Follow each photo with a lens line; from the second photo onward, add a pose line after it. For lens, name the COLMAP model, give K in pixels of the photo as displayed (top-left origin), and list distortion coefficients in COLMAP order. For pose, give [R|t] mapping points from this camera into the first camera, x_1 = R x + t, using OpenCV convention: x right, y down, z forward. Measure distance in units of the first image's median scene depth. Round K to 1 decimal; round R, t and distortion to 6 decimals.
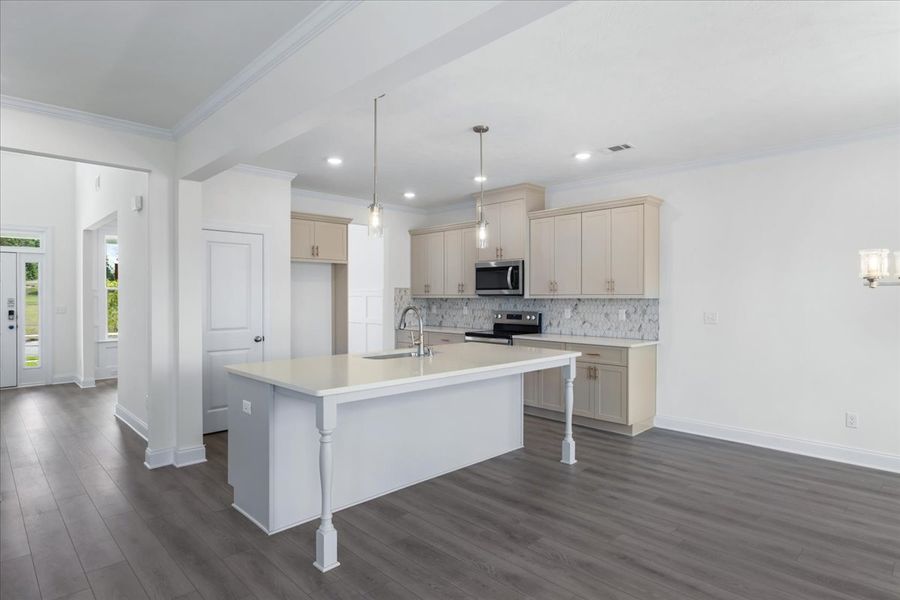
lens RADIAL K [[491.3, 0, 456.2], [0, 491.3, 298.5], [0, 0, 1]] dist [0.005142, -0.003767]
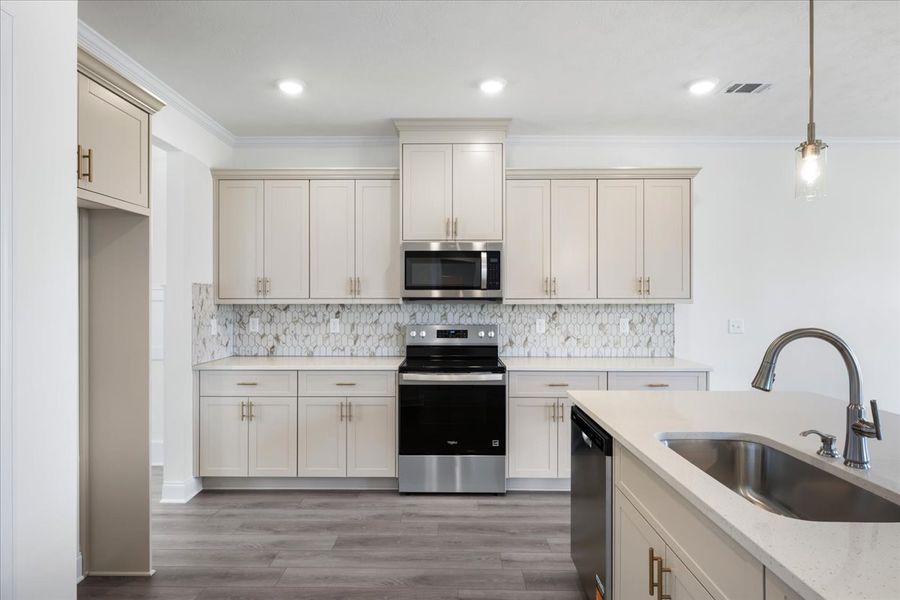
lens RADIAL K [[491.3, 0, 446.1], [0, 491.3, 298.3], [0, 0, 1]] dist [0.005142, -0.003767]
pose [[0.715069, 0.003120, 0.699047, -0.384267], [0.003043, 0.999967, -0.007575, -0.003599], [-0.699047, 0.007544, 0.715036, 0.671632]]
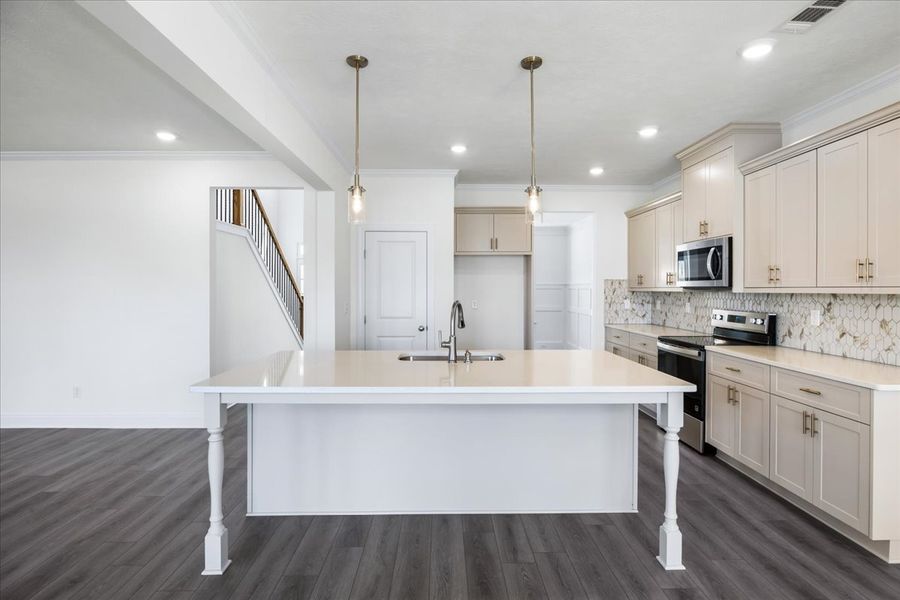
lens RADIAL K [[449.9, 0, 452.8], [0, 449.9, 288.6], [0, 0, 1]] dist [-0.004414, -0.001958]
pose [[0.727774, 0.001206, -0.685816, 0.312876], [-0.003994, 0.999989, -0.002480, -0.003204], [0.685805, 0.004544, 0.727771, 0.312473]]
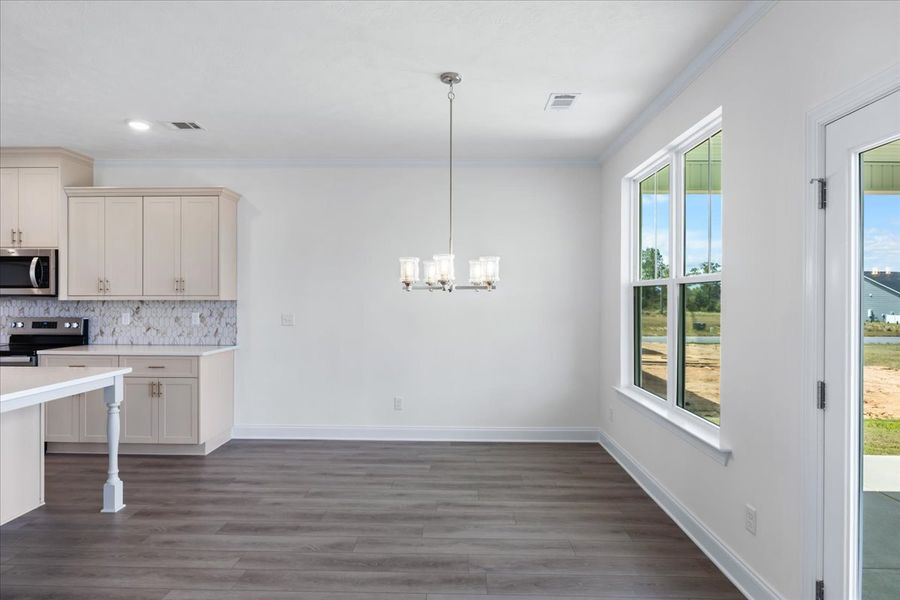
lens RADIAL K [[449.9, 0, 447.4], [0, 449.9, 298.4], [0, 0, 1]] dist [-0.004414, -0.001958]
pose [[0.723950, 0.000484, 0.689852, 0.110530], [0.000903, 0.999998, -0.001649, -0.001663], [-0.689852, 0.001817, 0.723948, 0.105259]]
